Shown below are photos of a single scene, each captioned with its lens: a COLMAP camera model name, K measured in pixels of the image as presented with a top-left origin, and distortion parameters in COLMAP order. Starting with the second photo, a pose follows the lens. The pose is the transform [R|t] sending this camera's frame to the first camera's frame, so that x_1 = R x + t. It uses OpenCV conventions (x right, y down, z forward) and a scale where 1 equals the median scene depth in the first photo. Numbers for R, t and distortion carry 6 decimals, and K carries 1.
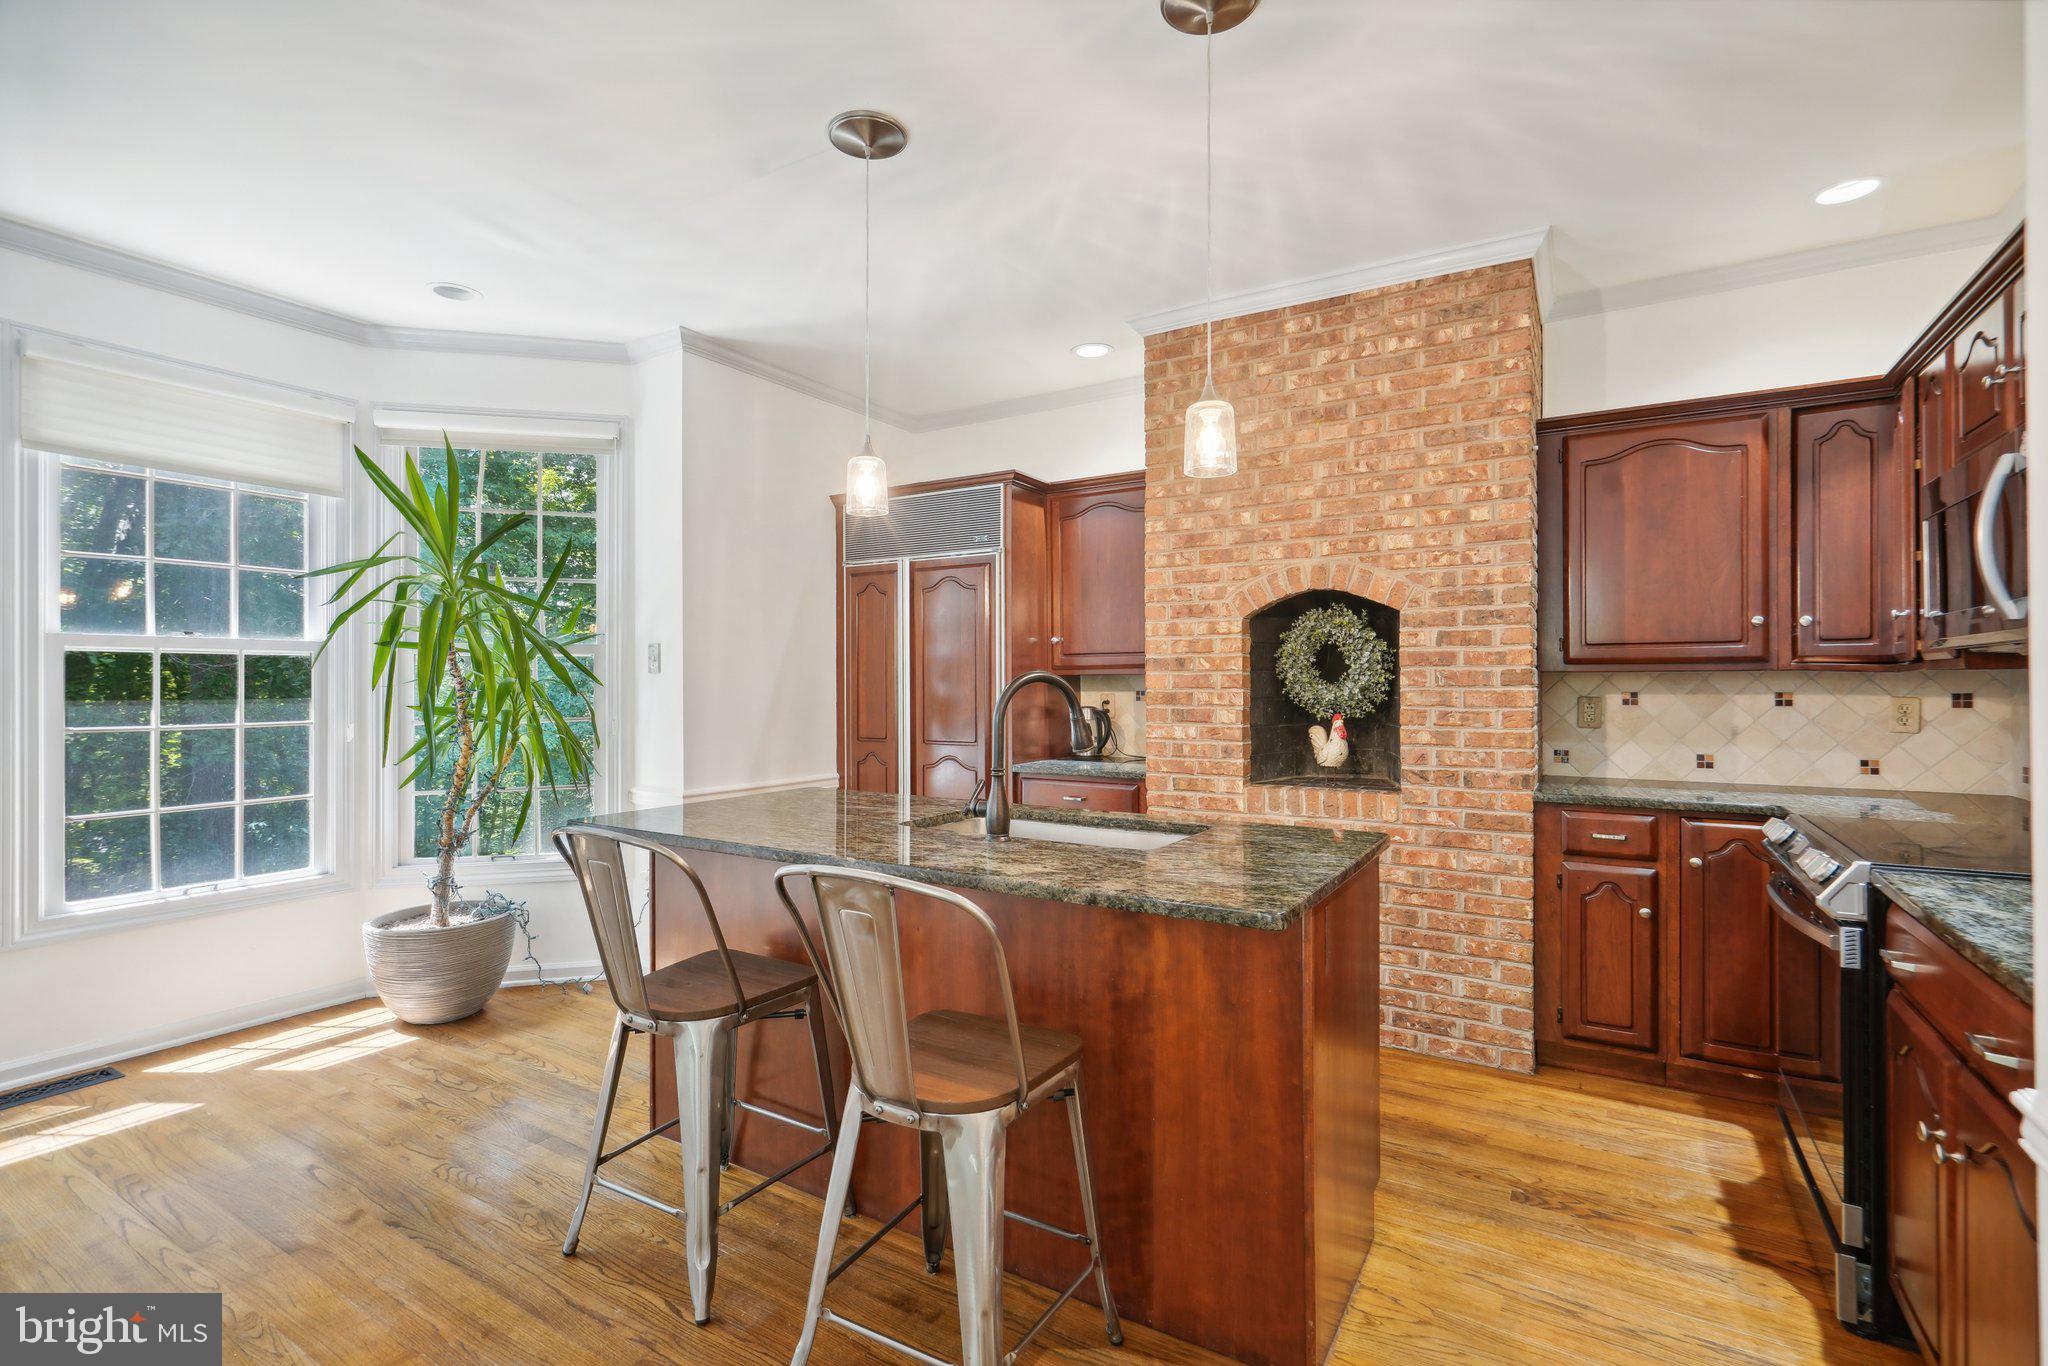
lens RADIAL K [[928.6, 0, 1019.4], [0, 928.6, 679.6], [0, 0, 1]] dist [-0.003921, 0.001505]
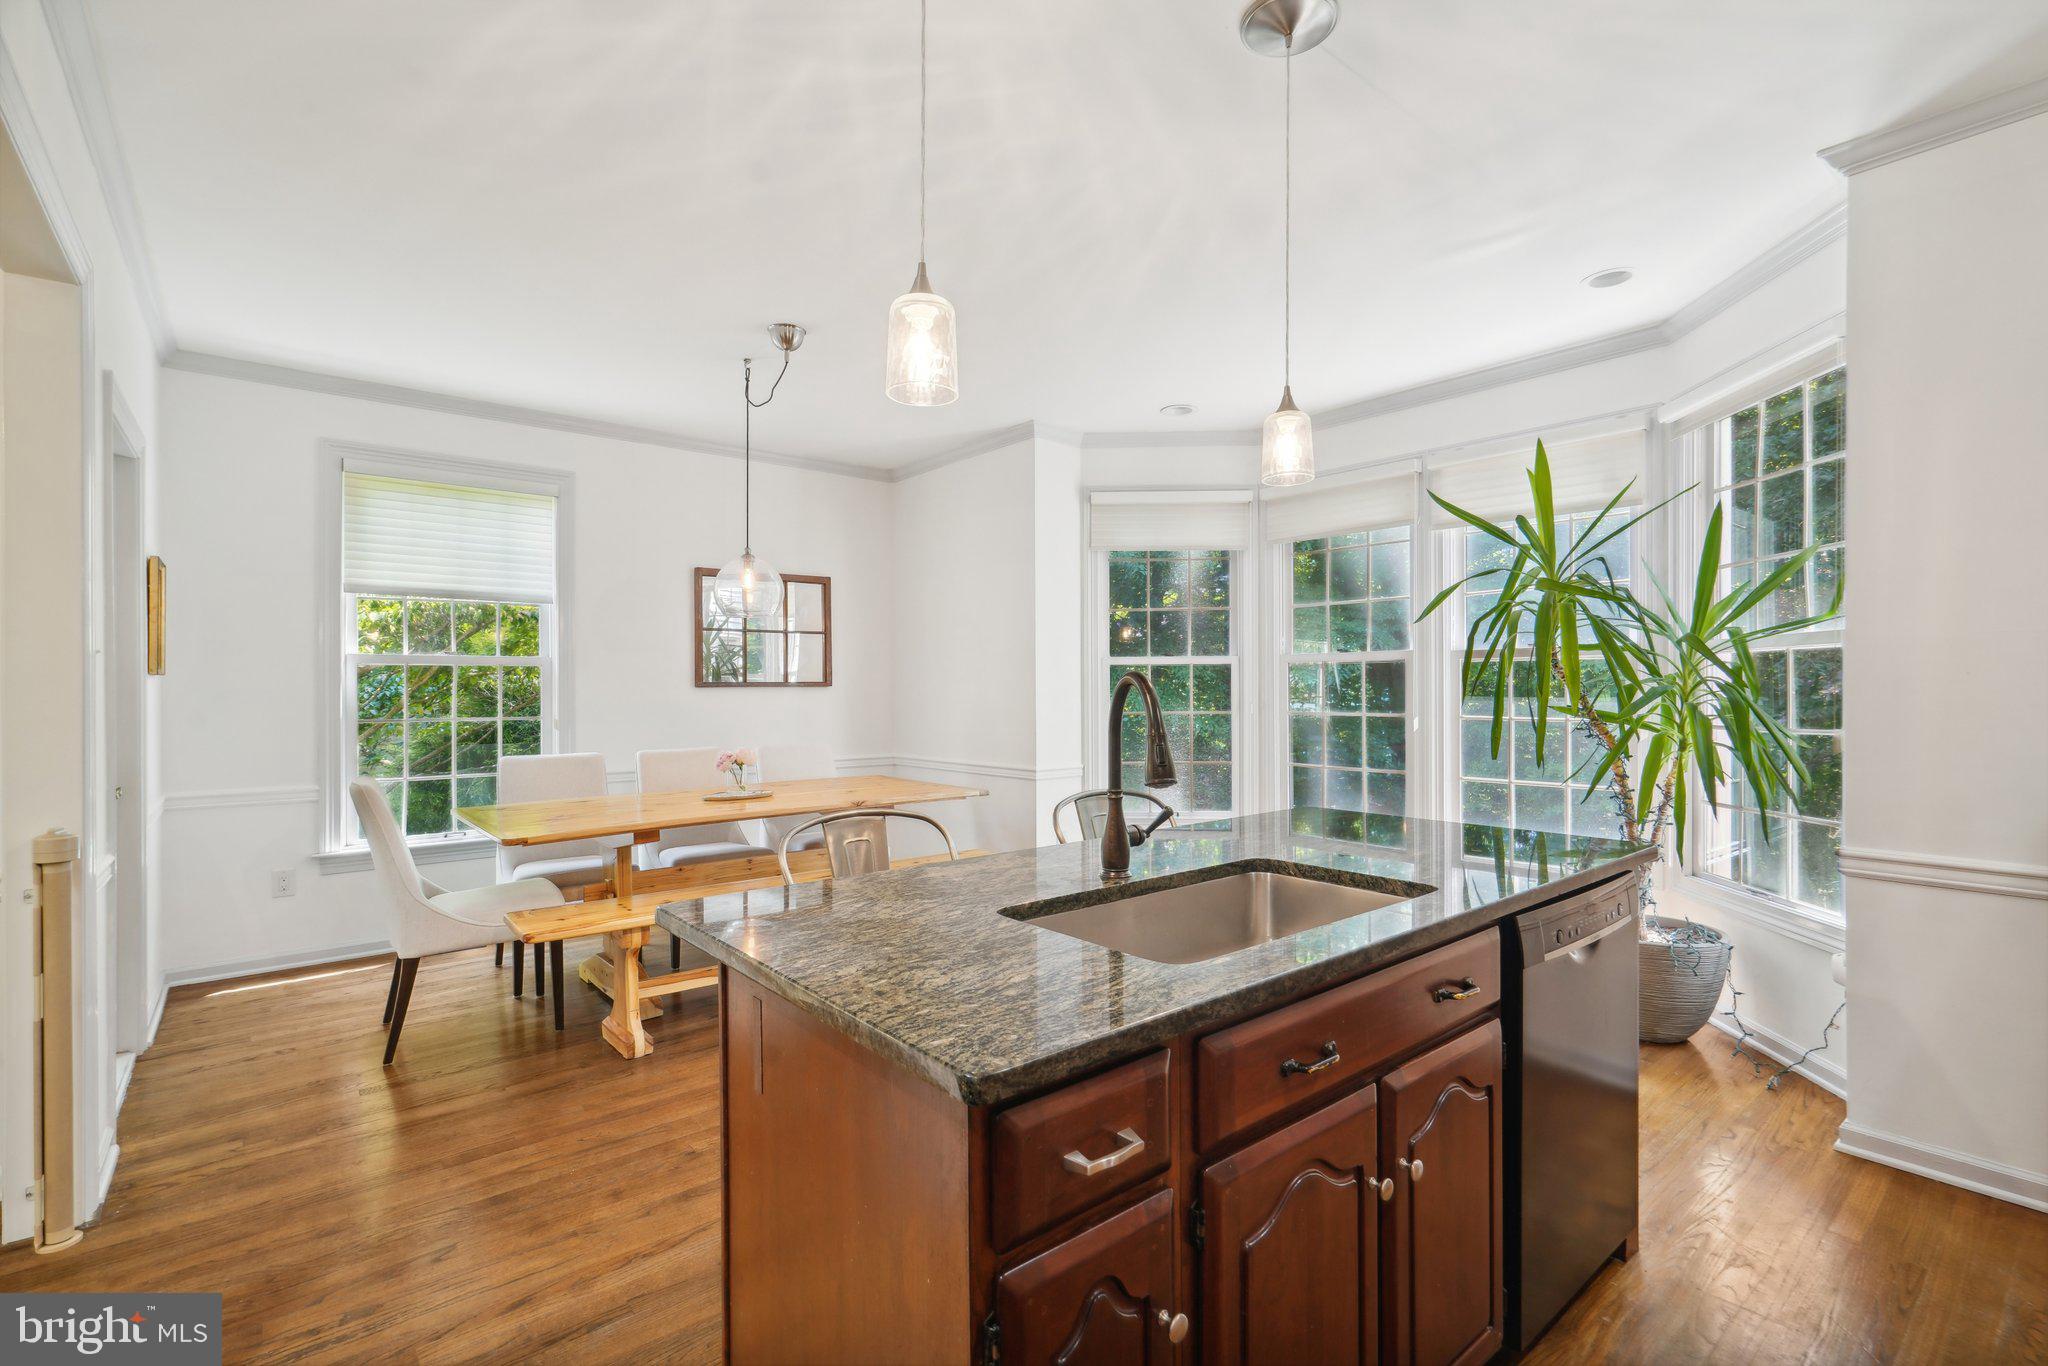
lens RADIAL K [[928.6, 0, 1024.8], [0, 928.6, 690.7], [0, 0, 1]] dist [-0.003921, 0.001505]
pose [[-0.325393, 0.006780, -0.945555, 0.506295], [0.008987, 0.999951, 0.004077, 0.005296], [0.945536, -0.007171, -0.325438, 0.729506]]
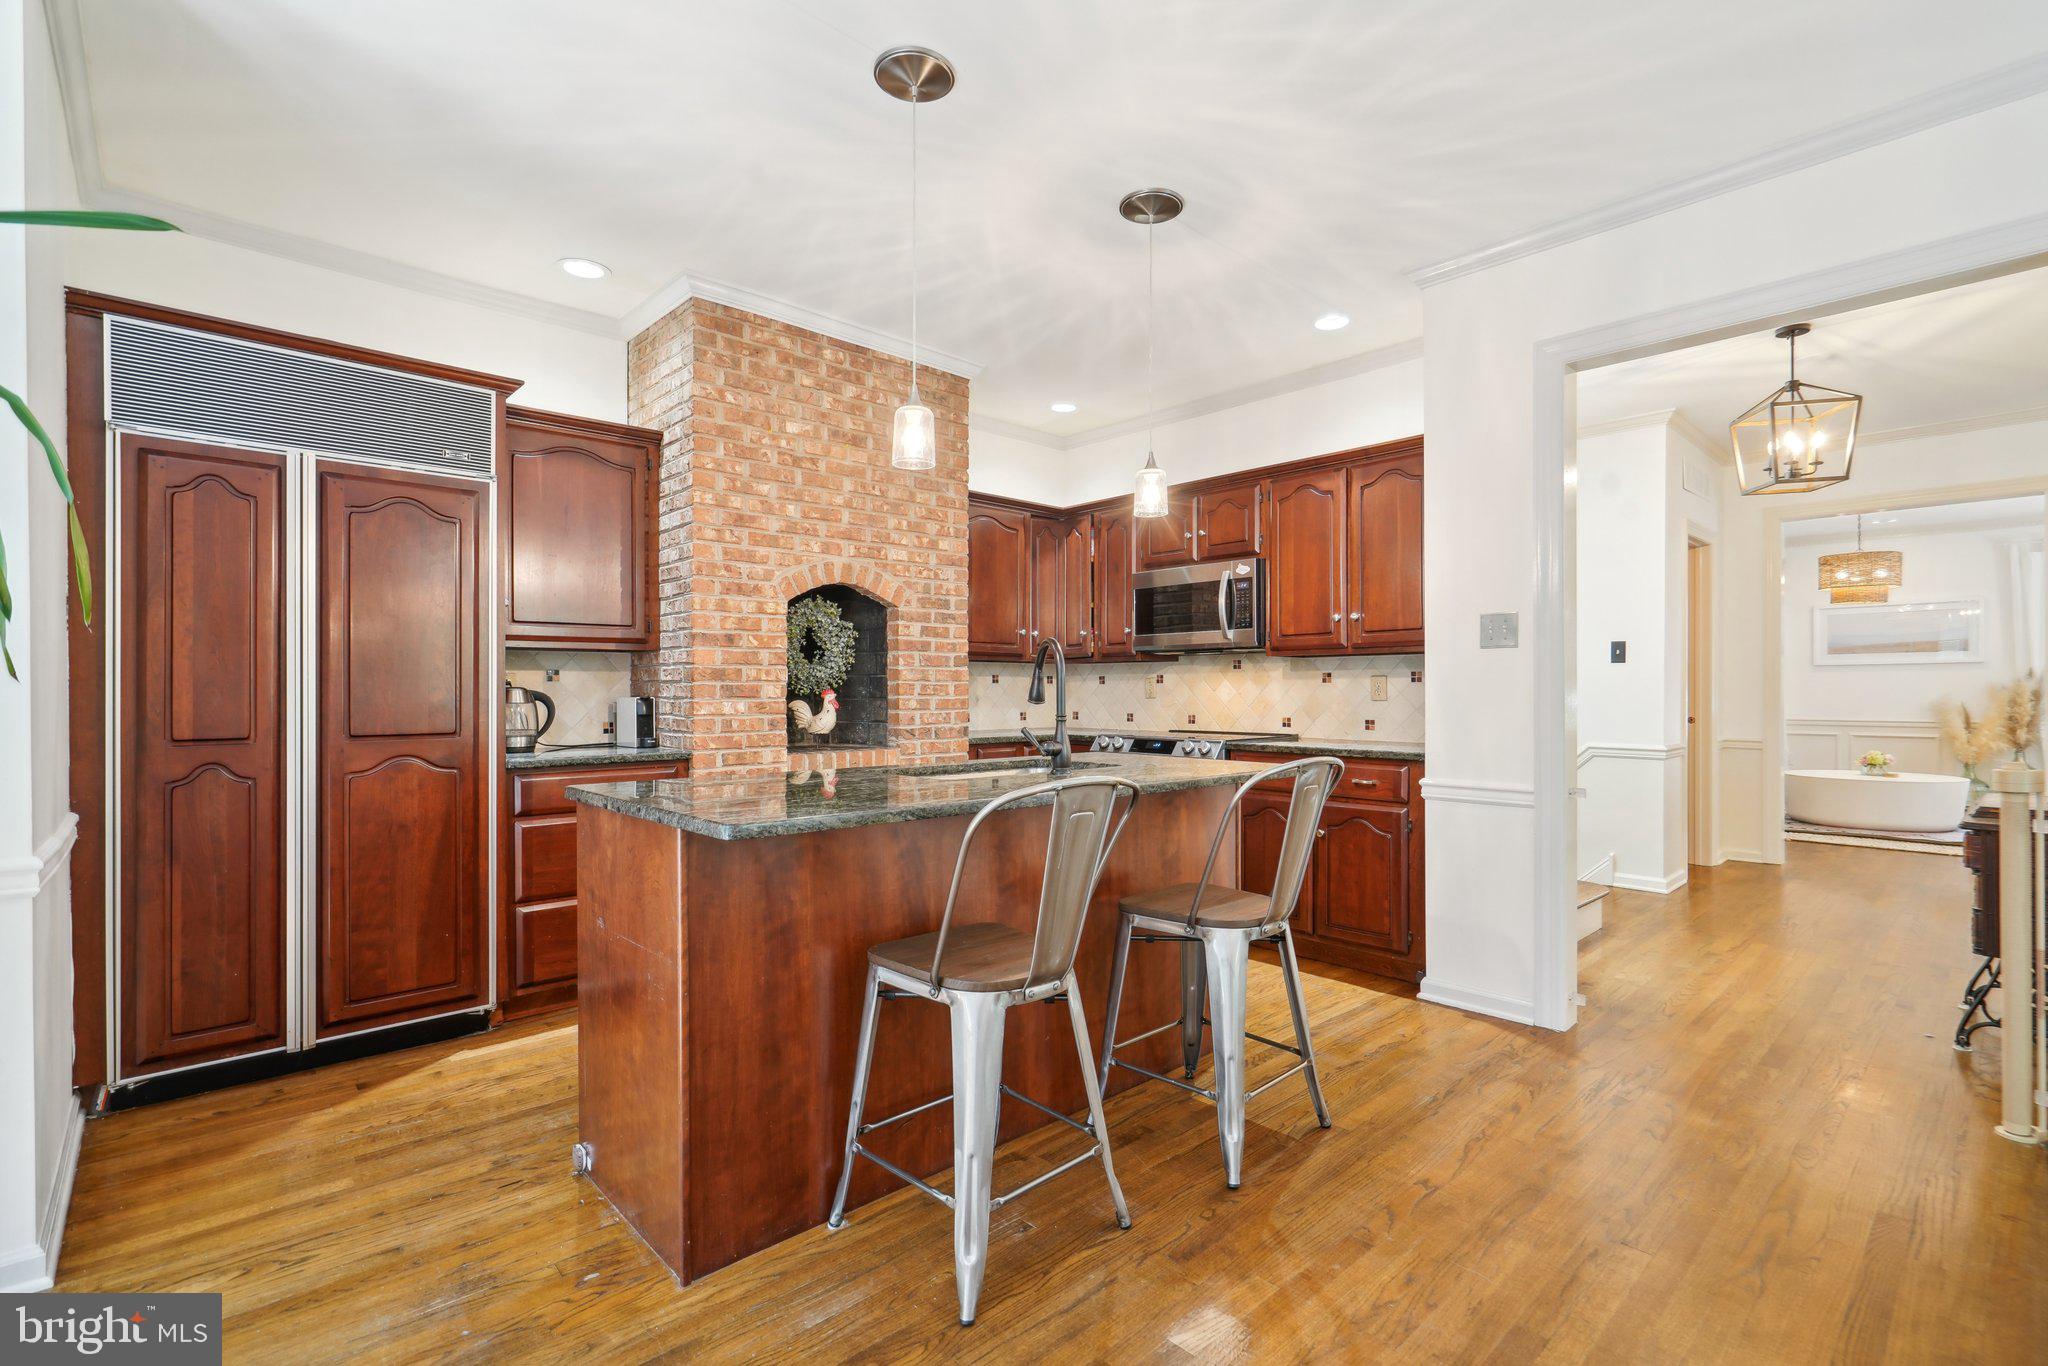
lens RADIAL K [[928.6, 0, 1031.6], [0, 928.6, 689.7], [0, 0, 1]] dist [-0.003921, 0.001505]
pose [[0.269496, 0.001912, 0.962999, -0.763546], [-0.002520, 0.999996, -0.001280, 0.040386], [-0.962998, -0.002082, 0.269500, 0.446151]]
